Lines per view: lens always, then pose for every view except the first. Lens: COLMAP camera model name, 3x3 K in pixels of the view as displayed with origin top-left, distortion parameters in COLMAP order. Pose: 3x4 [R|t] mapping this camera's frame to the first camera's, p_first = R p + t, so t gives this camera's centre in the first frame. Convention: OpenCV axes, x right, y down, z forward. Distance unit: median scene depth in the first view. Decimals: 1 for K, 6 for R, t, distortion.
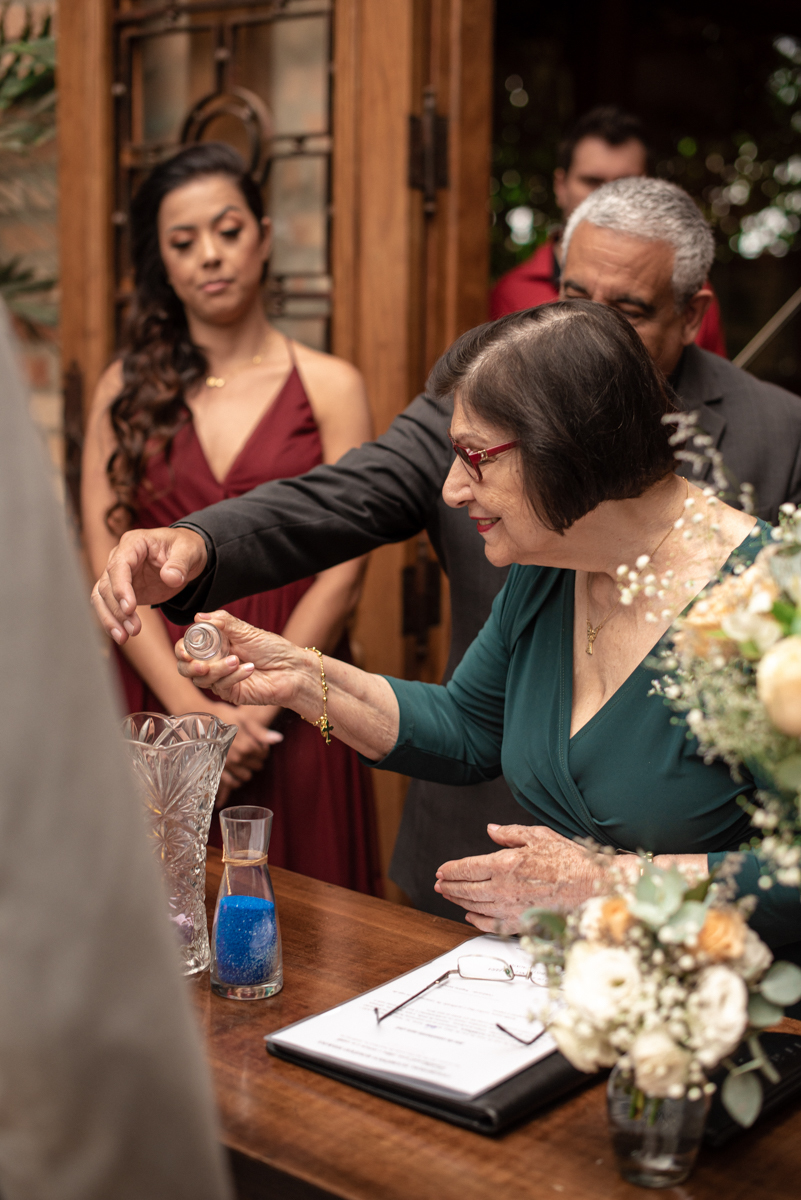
lens RADIAL K [[1592.7, 0, 371.1], [0, 1592.7, 583.5], [0, 0, 1]] dist [-0.122153, 0.003373]
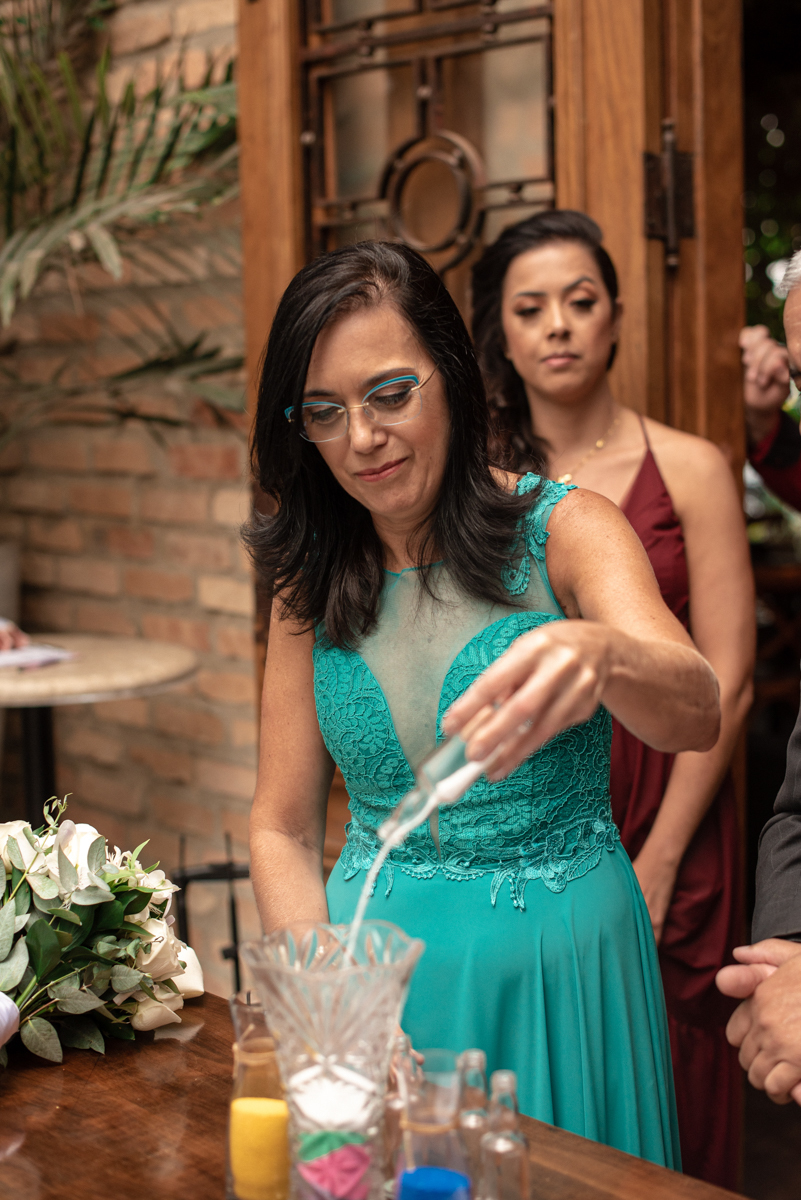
lens RADIAL K [[1792.1, 0, 400.5], [0, 1792.1, 600.0], [0, 0, 1]] dist [-0.139379, 0.055567]
pose [[0.992444, -0.018411, -0.121310, 0.004674], [0.012490, 0.998702, -0.049384, -0.012200], [0.122062, 0.047496, 0.991385, 0.050874]]
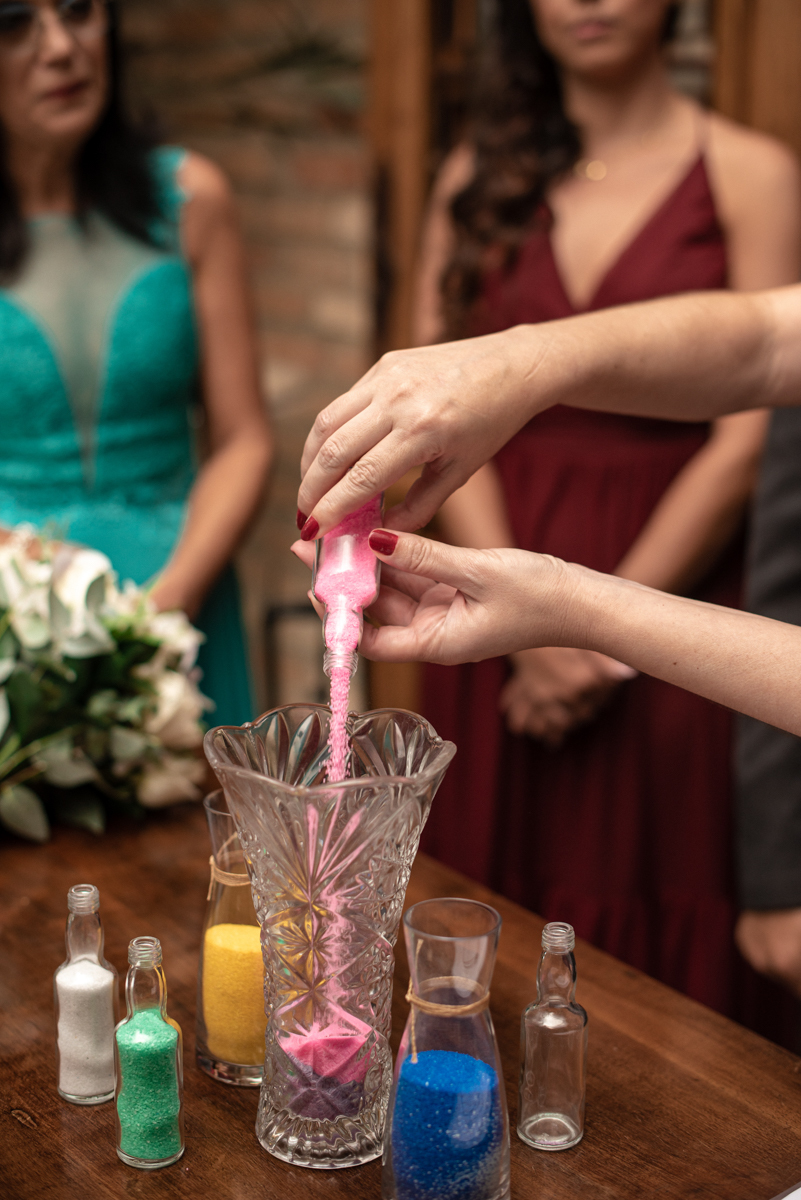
lens RADIAL K [[1792.1, 0, 400.5], [0, 1792.1, 600.0], [0, 0, 1]] dist [-0.139379, 0.055567]
pose [[0.979312, 0.052578, -0.195406, 0.006127], [-0.033907, 0.994638, 0.097699, -0.007848], [0.199495, -0.089052, 0.975844, 0.143522]]
